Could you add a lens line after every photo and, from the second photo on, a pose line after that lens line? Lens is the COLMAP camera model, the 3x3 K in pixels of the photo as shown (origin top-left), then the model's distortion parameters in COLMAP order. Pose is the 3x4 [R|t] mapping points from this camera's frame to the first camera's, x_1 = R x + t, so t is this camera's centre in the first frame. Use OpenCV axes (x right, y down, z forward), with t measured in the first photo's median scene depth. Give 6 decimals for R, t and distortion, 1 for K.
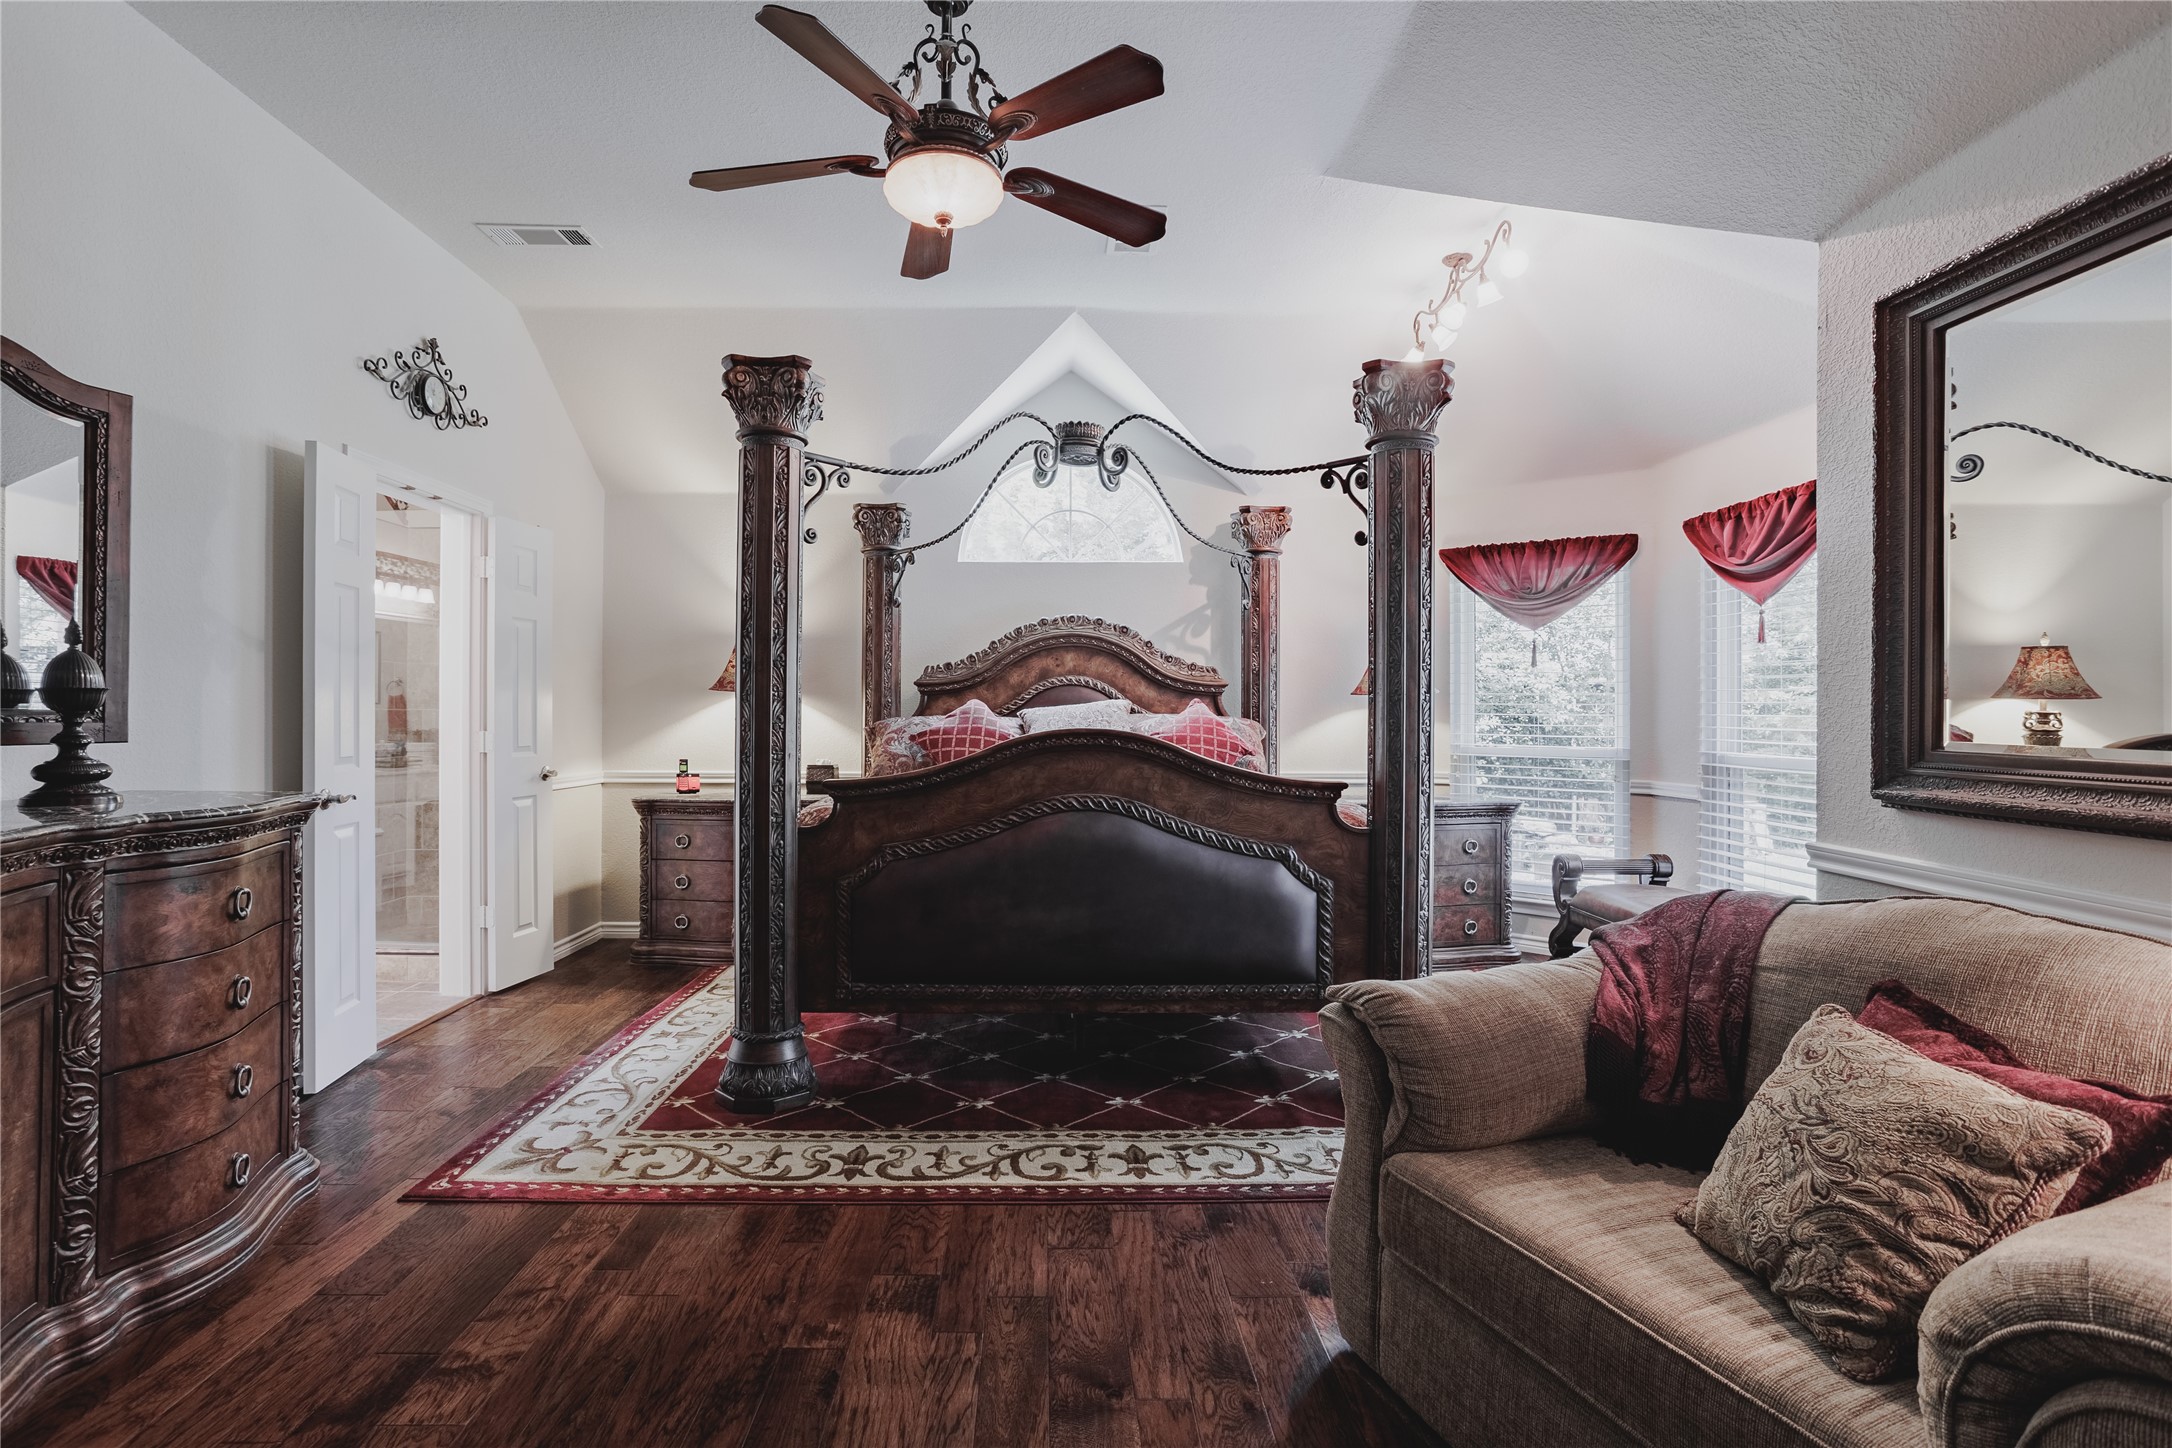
lens RADIAL K [[1070.6, 0, 1066.3], [0, 1070.6, 723.7], [0, 0, 1]] dist [-0.043498, 0.023746]
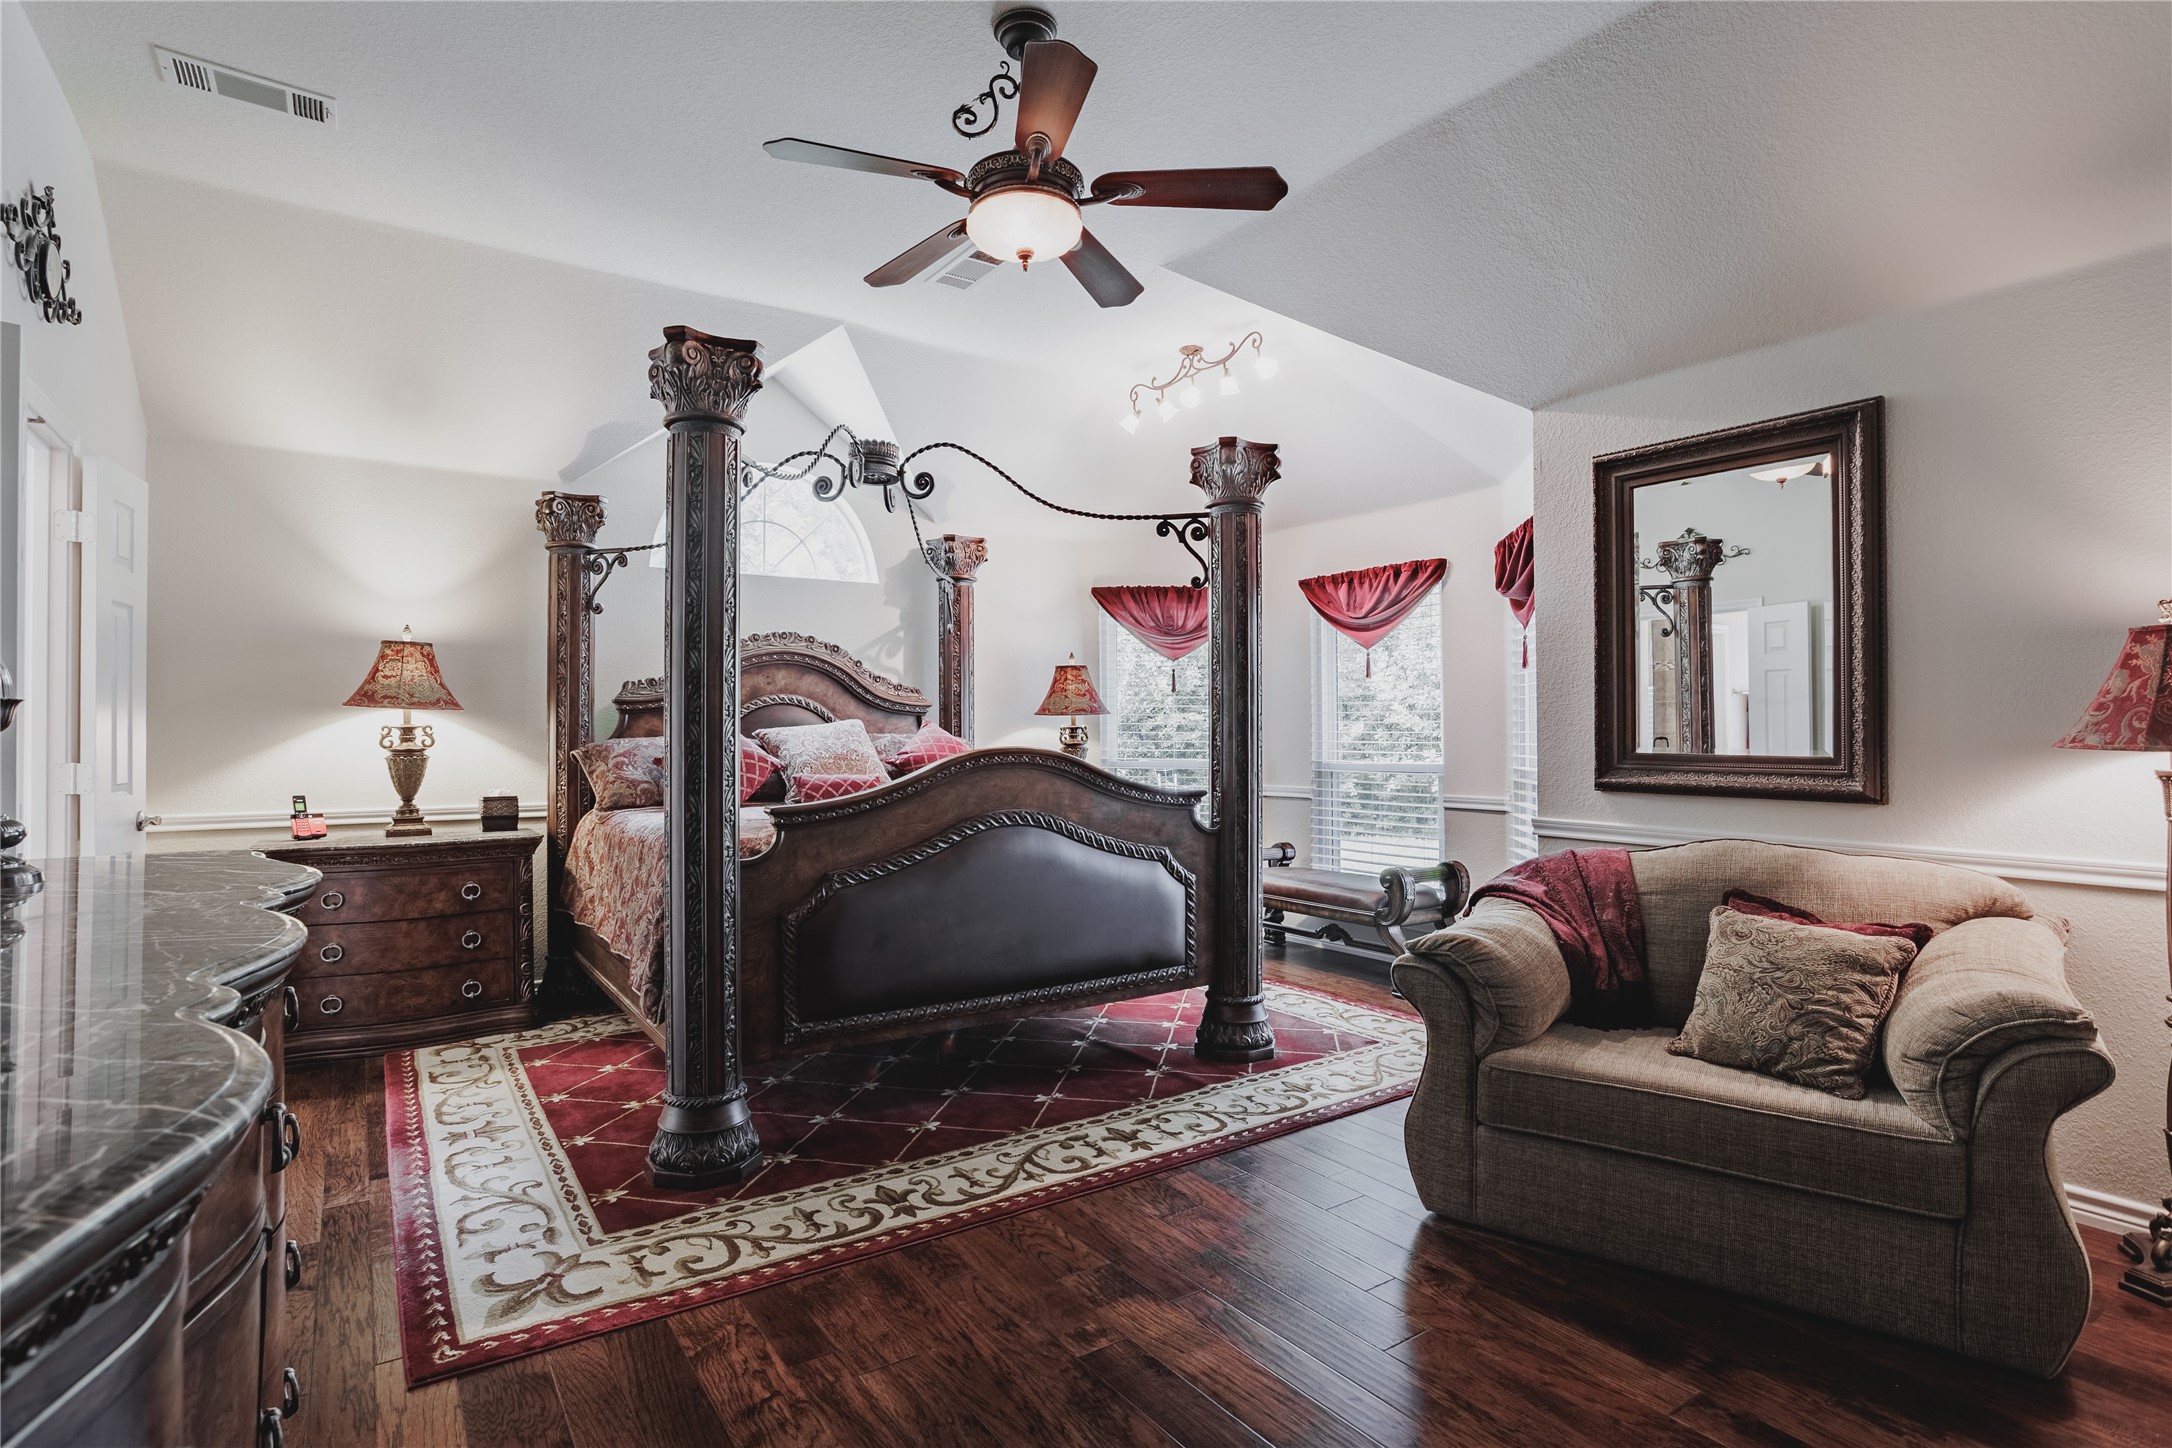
lens RADIAL K [[1075.4, 0, 1093.9], [0, 1075.4, 730.5], [0, 0, 1]] dist [-0.042476, 0.015354]
pose [[0.832452, -0.004103, 0.554082, -0.517861], [0.010762, 0.999904, -0.008764, -0.001598], [-0.553992, 0.013258, 0.832416, 0.083290]]
